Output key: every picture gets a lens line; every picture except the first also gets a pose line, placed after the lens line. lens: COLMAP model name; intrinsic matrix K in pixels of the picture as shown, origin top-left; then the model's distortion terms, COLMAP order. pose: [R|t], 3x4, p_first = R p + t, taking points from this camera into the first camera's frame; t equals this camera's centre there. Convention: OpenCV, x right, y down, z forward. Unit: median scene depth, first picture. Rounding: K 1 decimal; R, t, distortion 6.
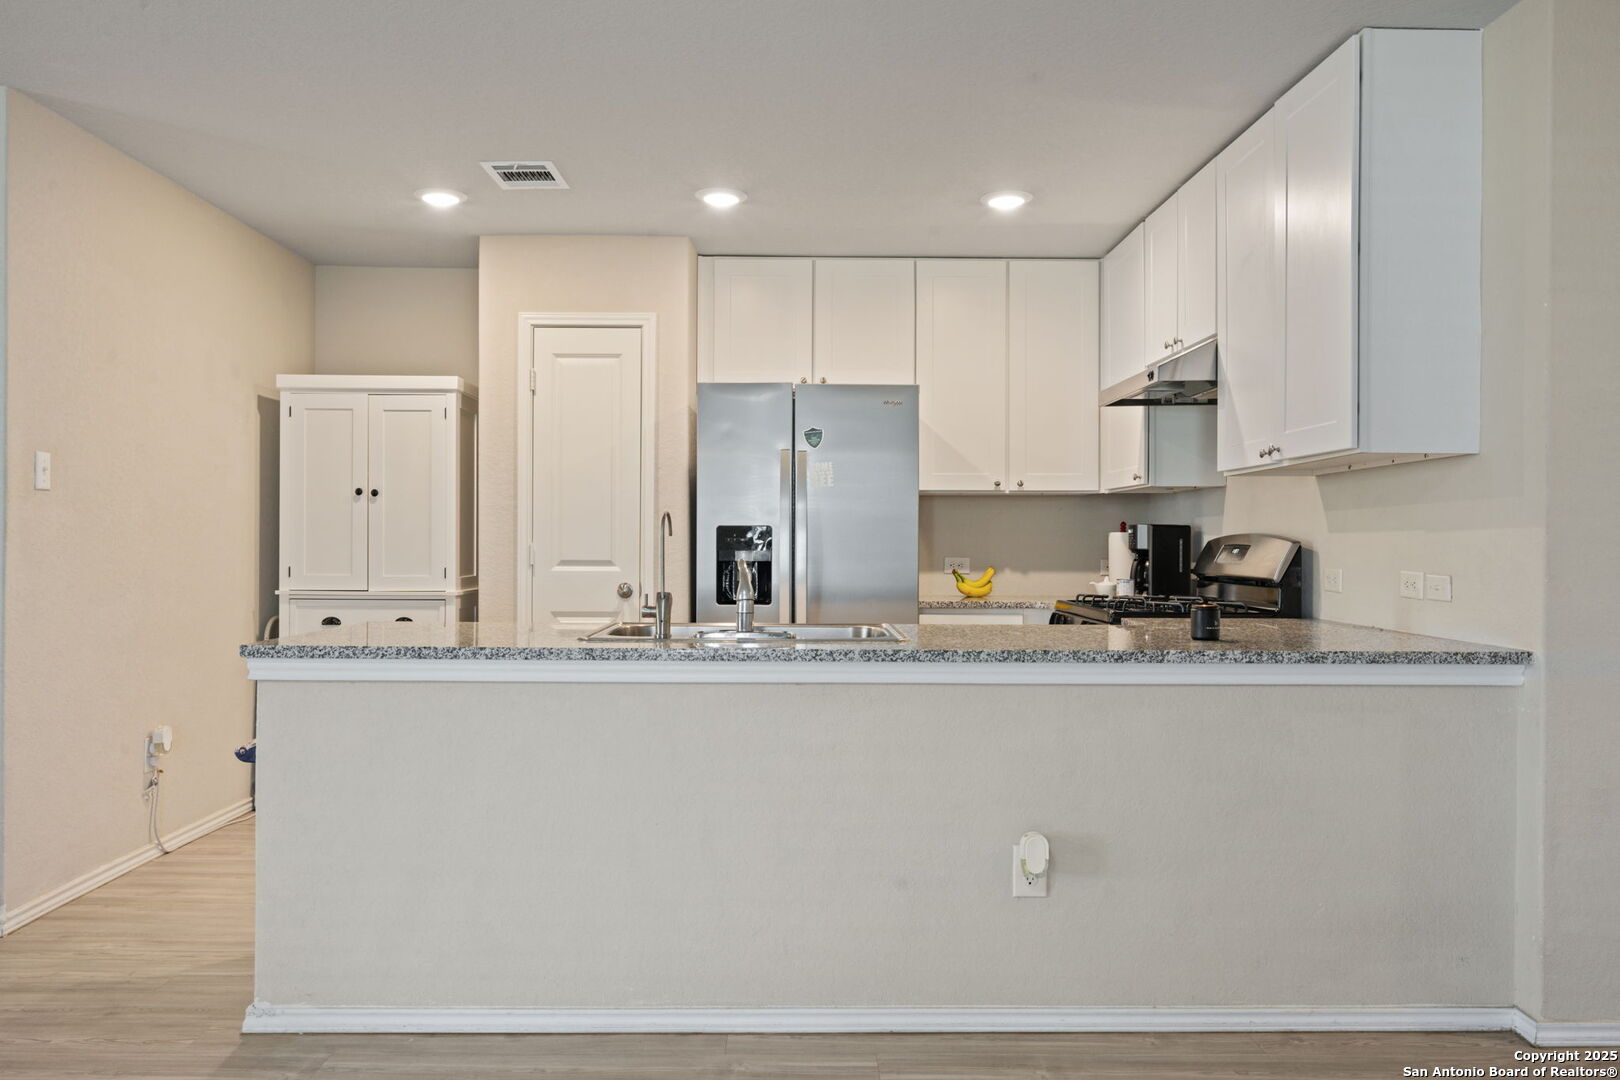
lens RADIAL K [[1153.6, 0, 802.1], [0, 1153.6, 547.7], [0, 0, 1]] dist [0.001107, 0.000861]
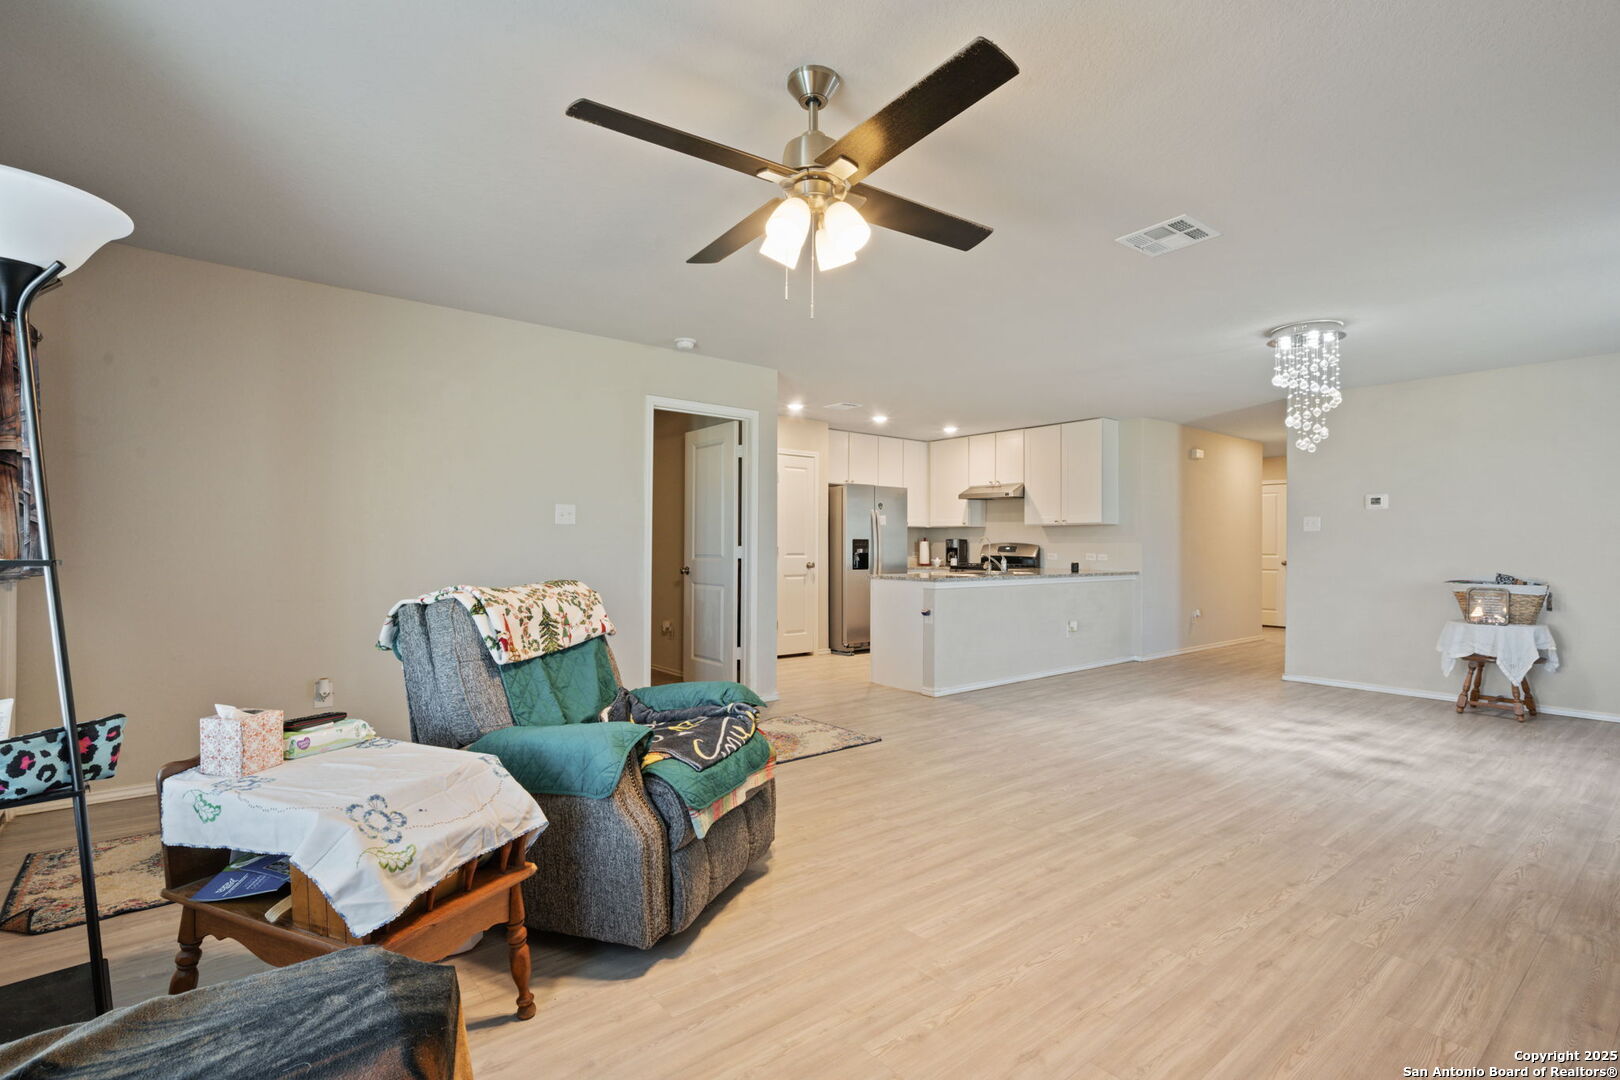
lens RADIAL K [[750.0, 0, 809.8], [0, 750.0, 533.5], [0, 0, 1]] dist [-0.002023, 0.000358]
pose [[0.783173, 0.008705, 0.621743, -1.151887], [0.000402, 0.999895, -0.014506, -0.007185], [-0.621804, 0.011611, 0.783087, -0.242036]]
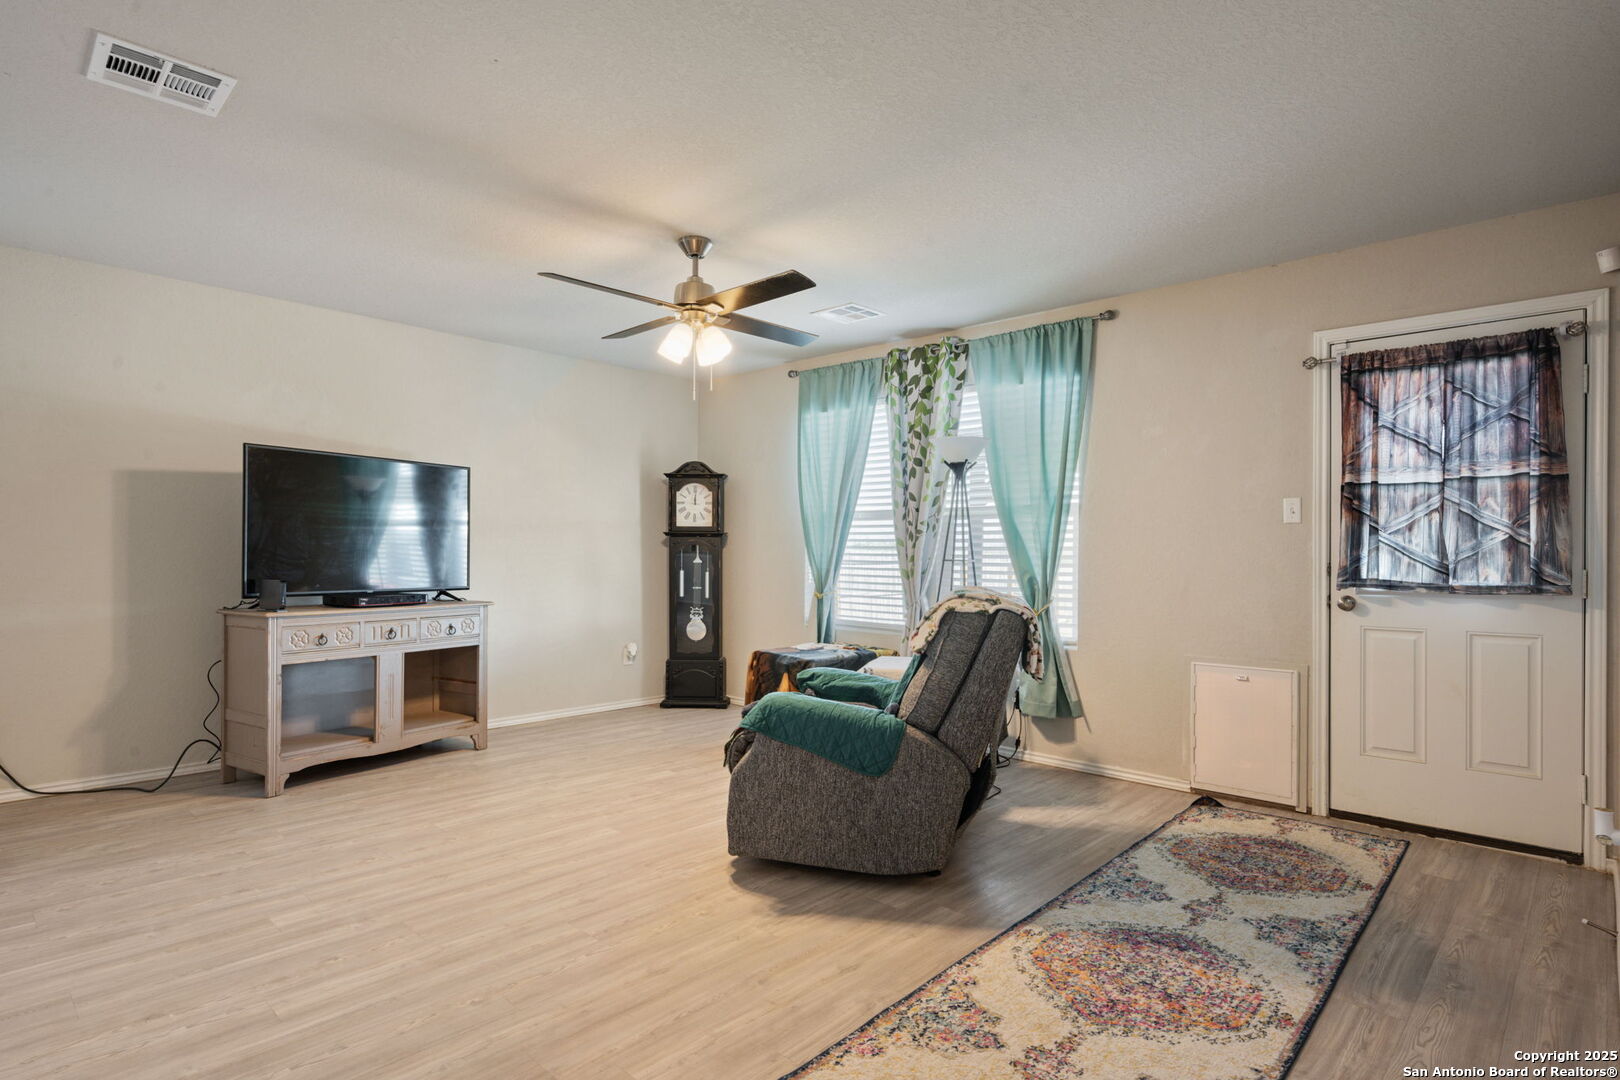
lens RADIAL K [[830.8, 0, 804.4], [0, 830.8, 550.3], [0, 0, 1]] dist [0.003165, -0.001833]
pose [[-0.685027, -0.013108, -0.728400, -0.416317], [-0.013488, 0.999895, -0.005309, -0.004435], [0.728393, 0.006188, -0.685131, 0.669481]]
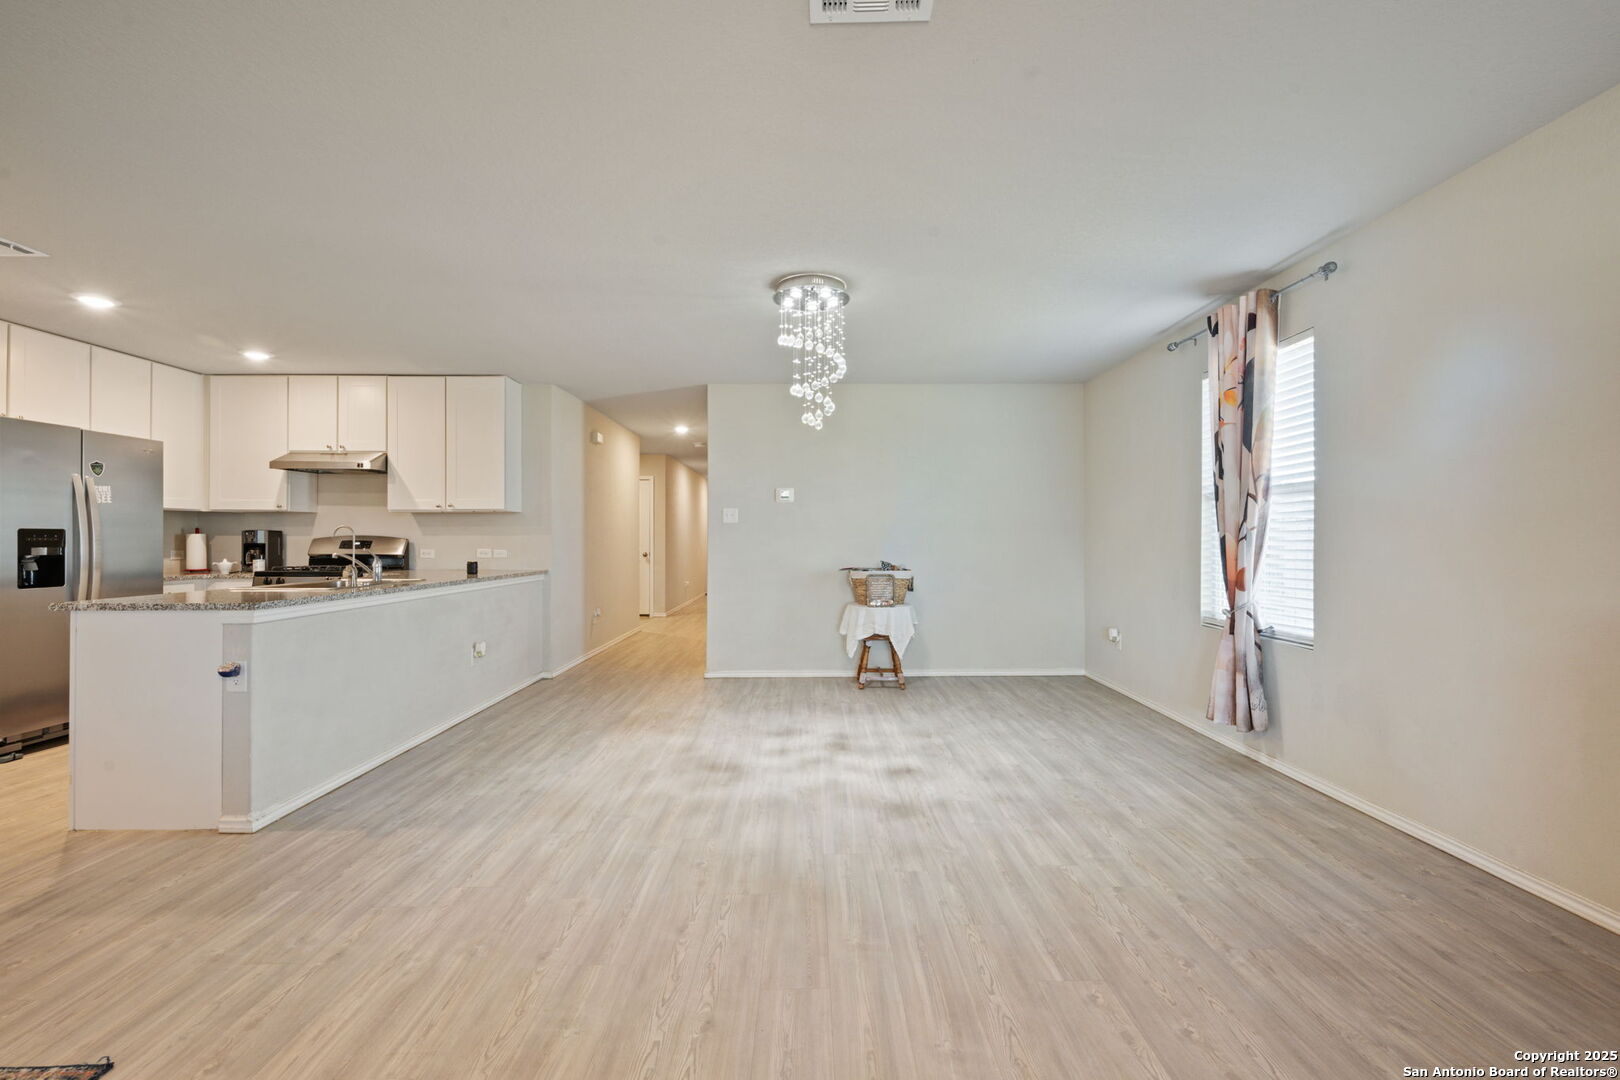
lens RADIAL K [[683.3, 0, 816.9], [0, 683.3, 534.9], [0, 0, 1]] dist [0.000349, -0.001374]
pose [[-0.011140, 0.002205, 0.999936, -0.828479], [0.004677, 0.999987, -0.002153, -0.005852], [-0.999927, 0.004652, -0.011150, 0.102908]]
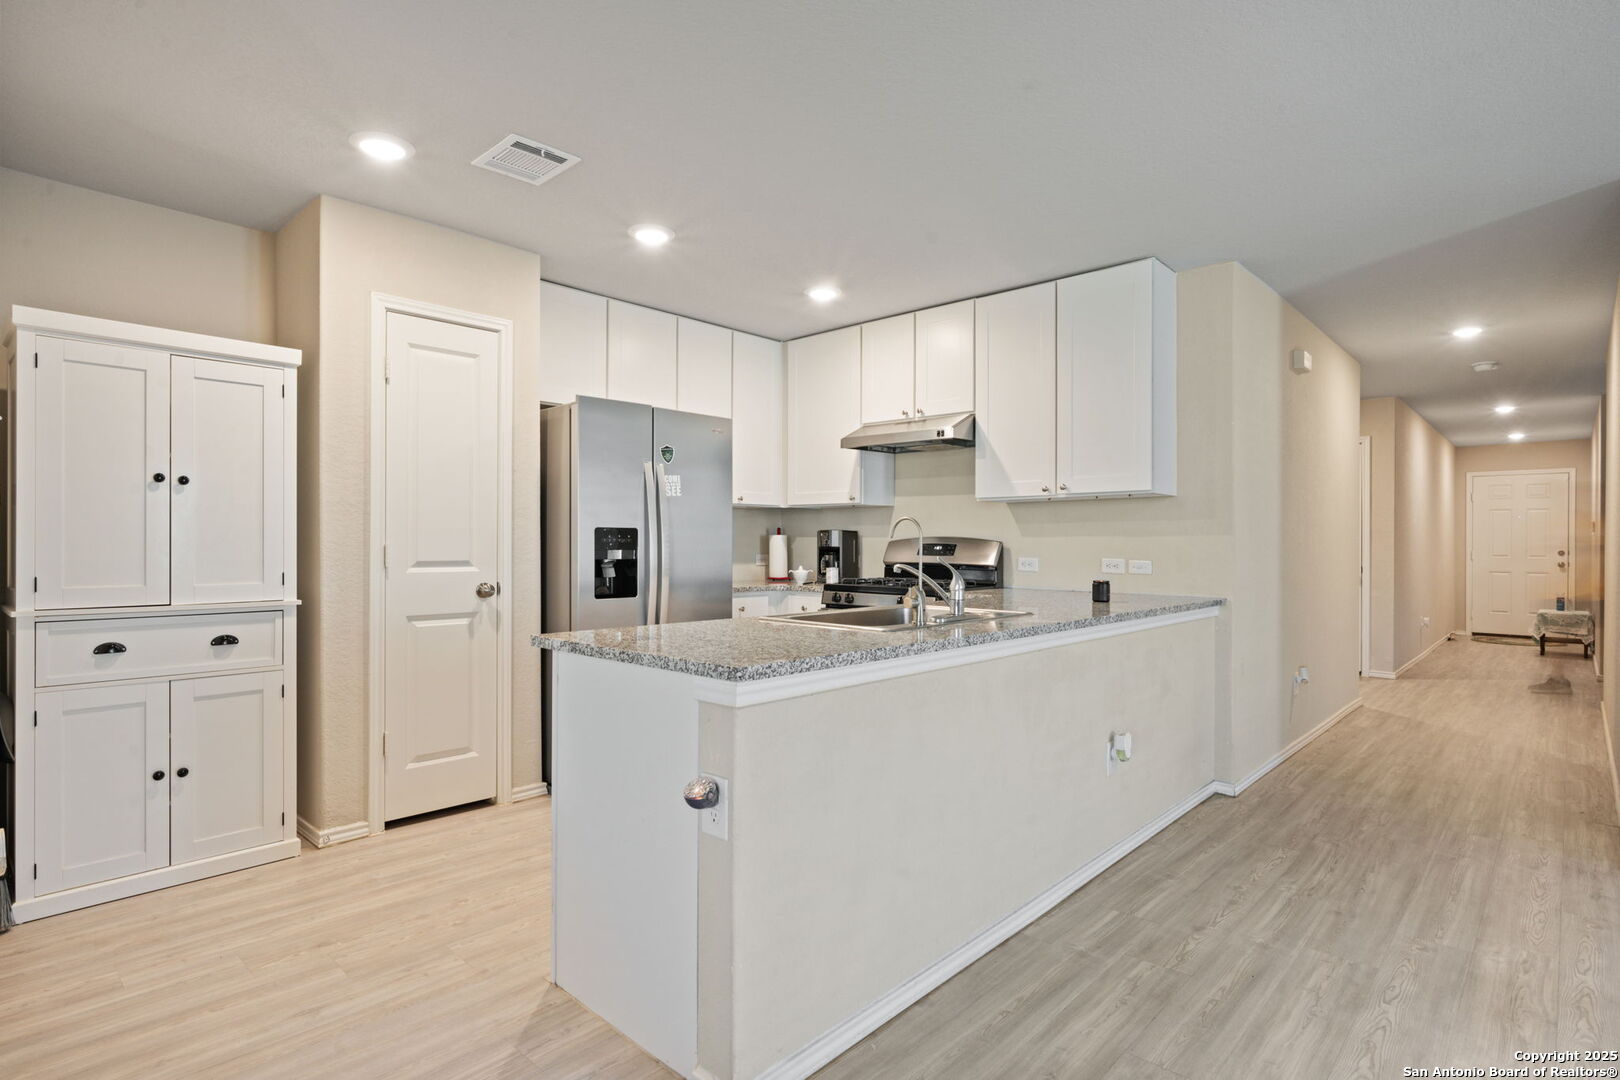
lens RADIAL K [[830.8, 0, 809.2], [0, 830.8, 540.9], [0, 0, 1]] dist [0.003165, -0.001833]
pose [[0.682611, 0.000521, 0.730781, -0.496962], [0.001855, 0.999995, -0.002446, -0.003837], [-0.730779, 0.003025, 0.682607, 0.301708]]
